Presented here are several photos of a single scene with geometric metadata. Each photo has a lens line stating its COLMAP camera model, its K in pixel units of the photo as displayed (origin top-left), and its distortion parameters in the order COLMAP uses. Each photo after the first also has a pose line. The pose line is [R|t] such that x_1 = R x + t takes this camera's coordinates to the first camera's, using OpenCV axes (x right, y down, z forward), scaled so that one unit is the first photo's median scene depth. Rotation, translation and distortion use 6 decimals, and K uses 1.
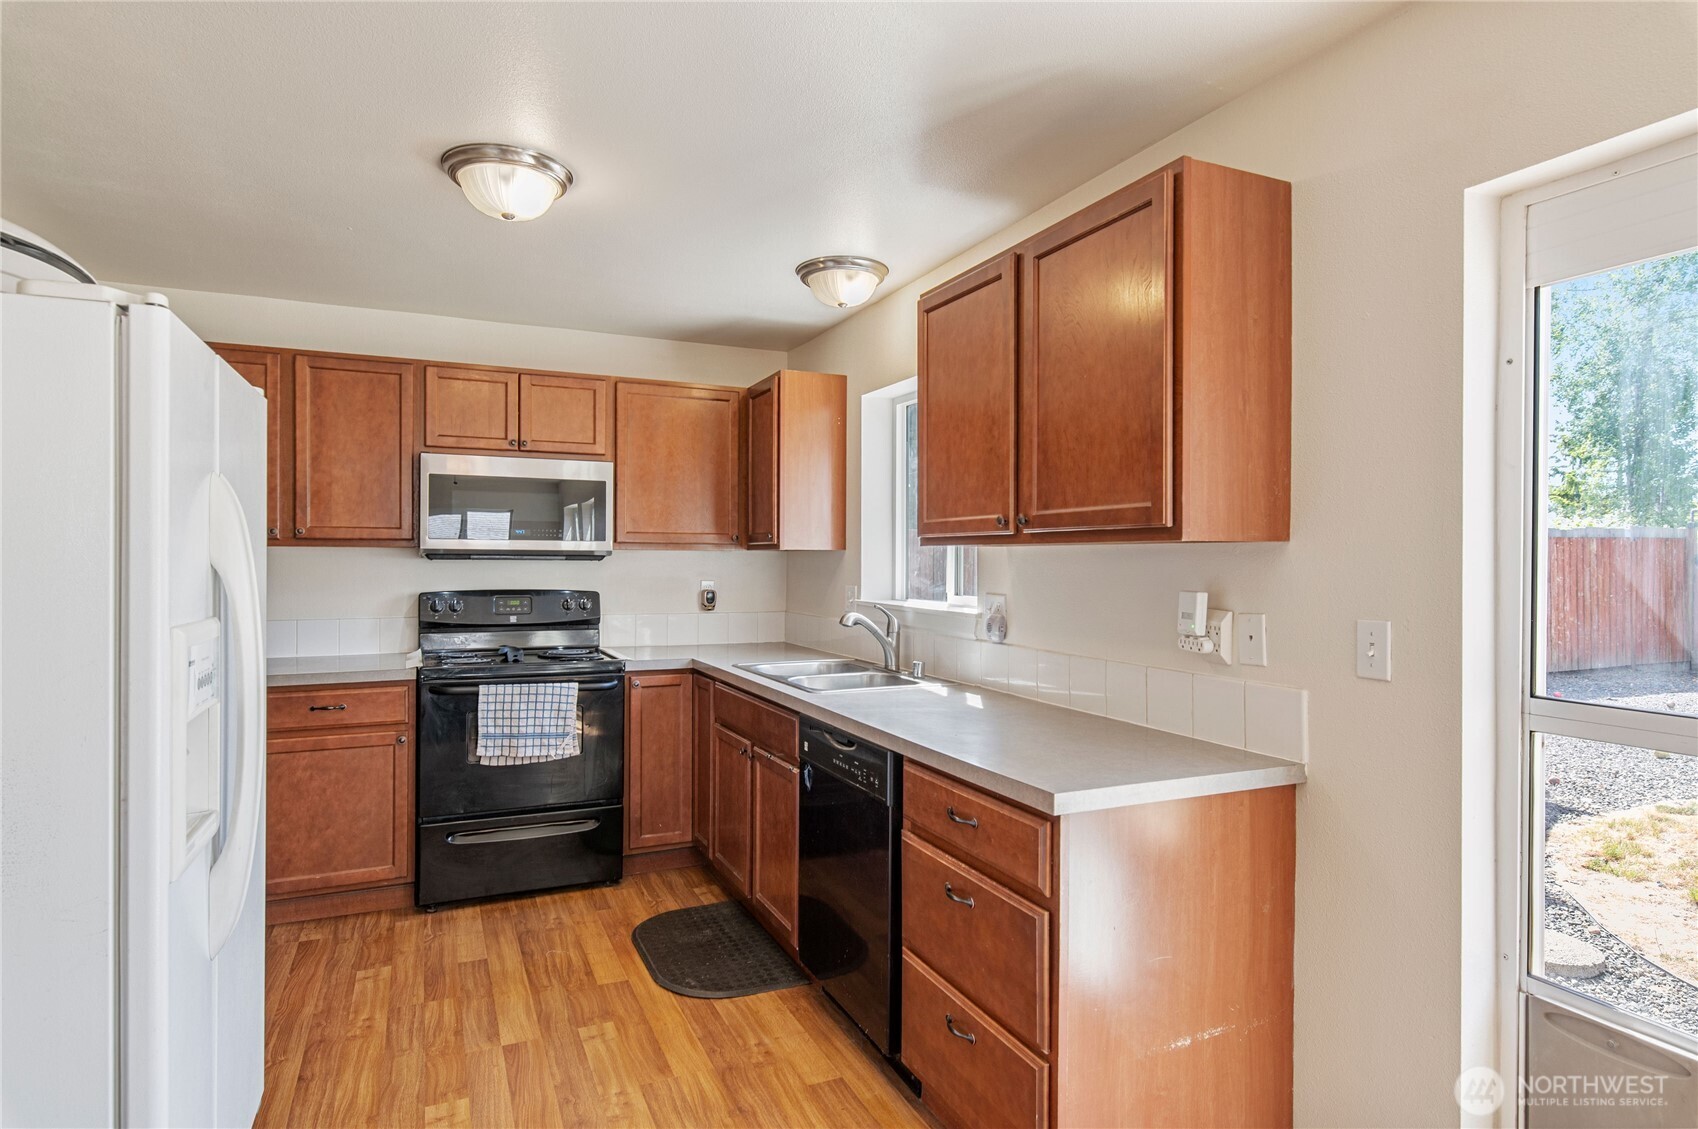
lens RADIAL K [[922.6, 0, 843.2], [0, 922.6, 560.9], [0, 0, 1]] dist [-0.000201, 0.000187]
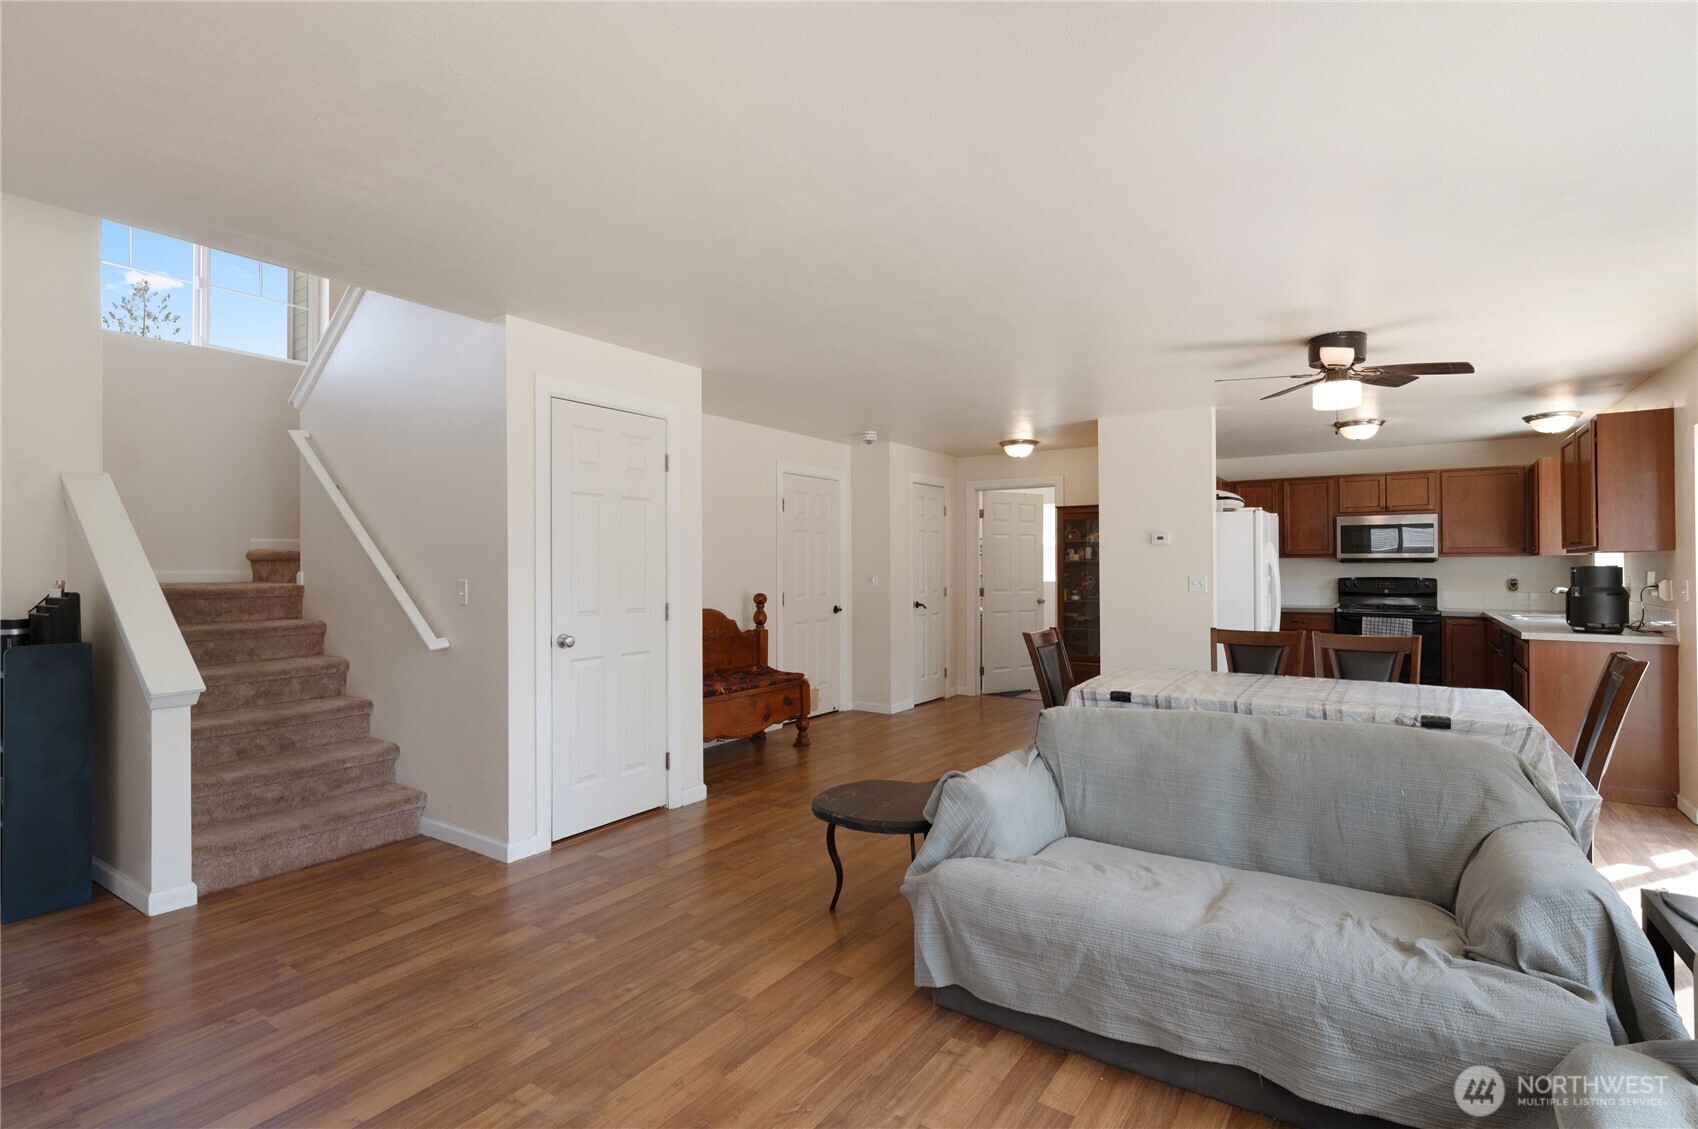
lens RADIAL K [[827.8, 0, 849.0], [0, 827.8, 564.5], [0, 0, 1]] dist [0.008013, -0.000849]
pose [[0.531874, -0.009075, -0.846775, 0.670199], [0.003909, 0.999958, -0.008261, 0.015215], [0.846814, 0.001084, 0.531888, -1.171654]]
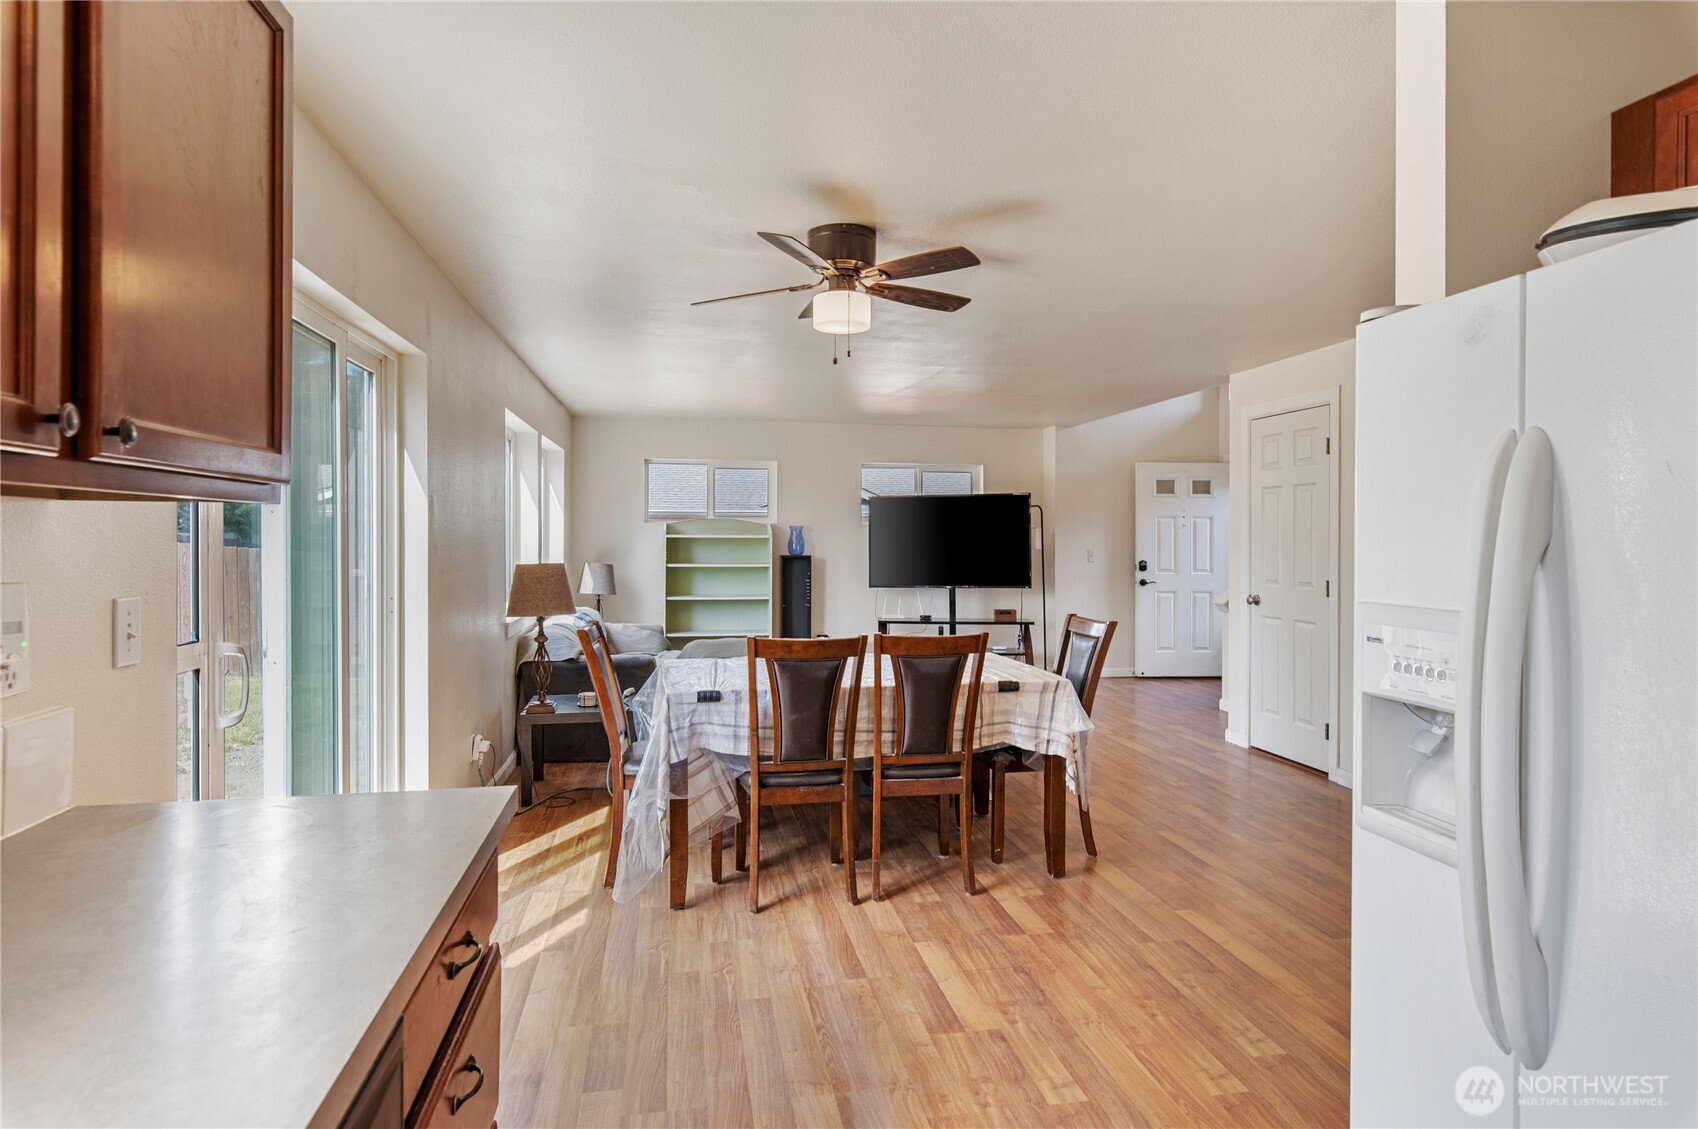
lens RADIAL K [[936.3, 0, 854.8], [0, 936.3, 541.1], [0, 0, 1]] dist [0.000096, 0.000000]
pose [[-0.972223, -0.012143, 0.233739, -0.150083], [-0.011285, 0.999924, 0.005010, 0.001279], [-0.233782, 0.002234, -0.972286, 0.859515]]
